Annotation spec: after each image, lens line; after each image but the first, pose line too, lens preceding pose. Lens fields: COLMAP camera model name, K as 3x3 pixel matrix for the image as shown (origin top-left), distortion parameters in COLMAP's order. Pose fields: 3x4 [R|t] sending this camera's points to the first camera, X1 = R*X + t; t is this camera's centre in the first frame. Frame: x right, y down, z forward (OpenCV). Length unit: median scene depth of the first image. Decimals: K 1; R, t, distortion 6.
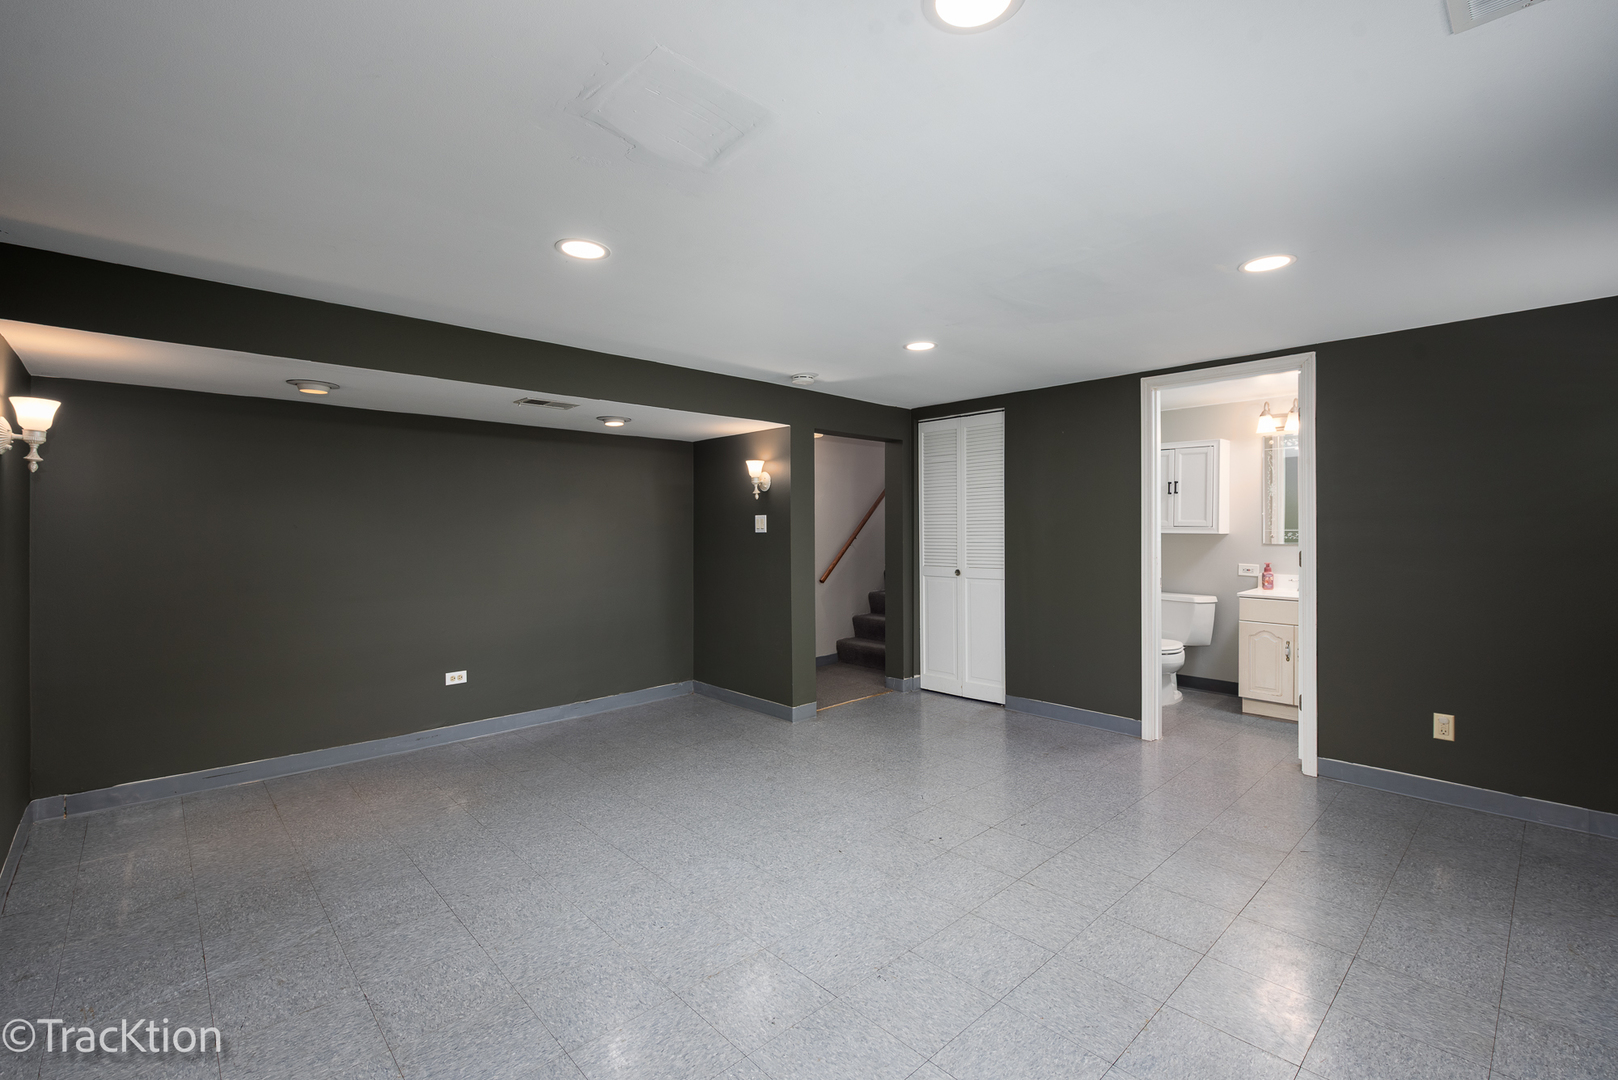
lens RADIAL K [[718.6, 0, 809.6], [0, 718.6, 532.3], [0, 0, 1]] dist [-0.000362, -0.000333]
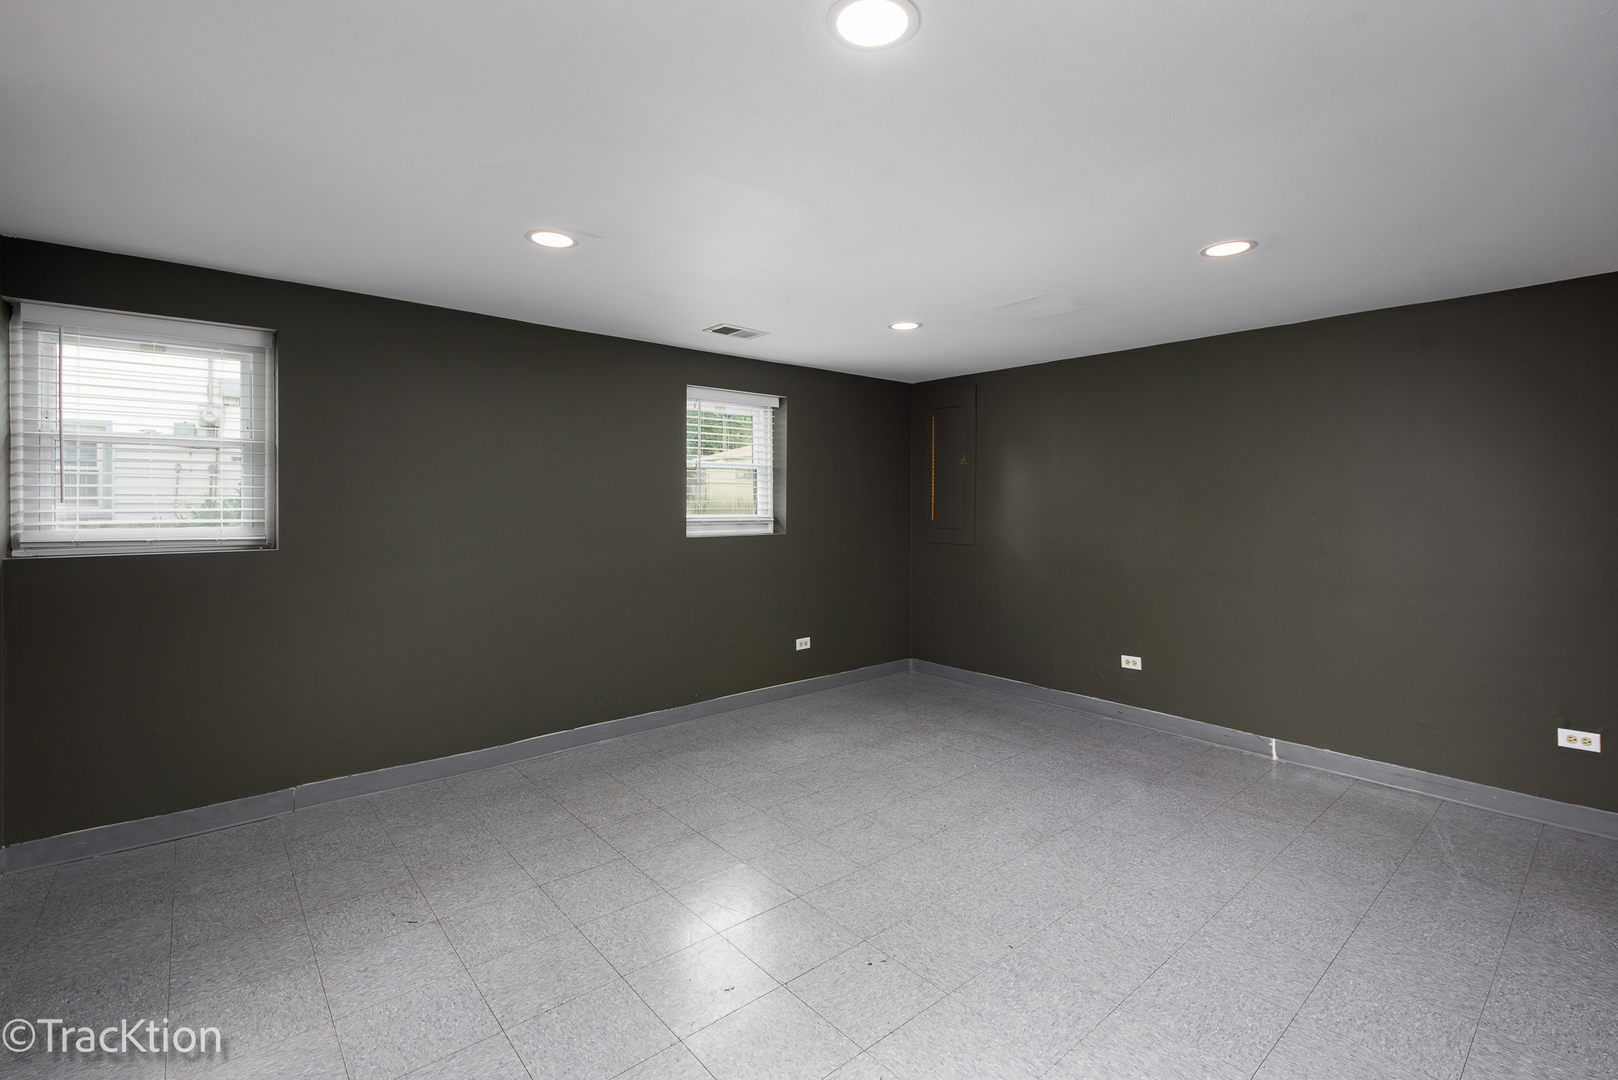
lens RADIAL K [[718.6, 0, 808.1], [0, 718.6, 529.8], [0, 0, 1]] dist [-0.000362, -0.000333]
pose [[-0.999048, -0.001140, 0.043619, 0.286167], [0.000682, 0.999128, 0.041741, -0.021877], [-0.043629, 0.041731, -0.998176, 2.251885]]
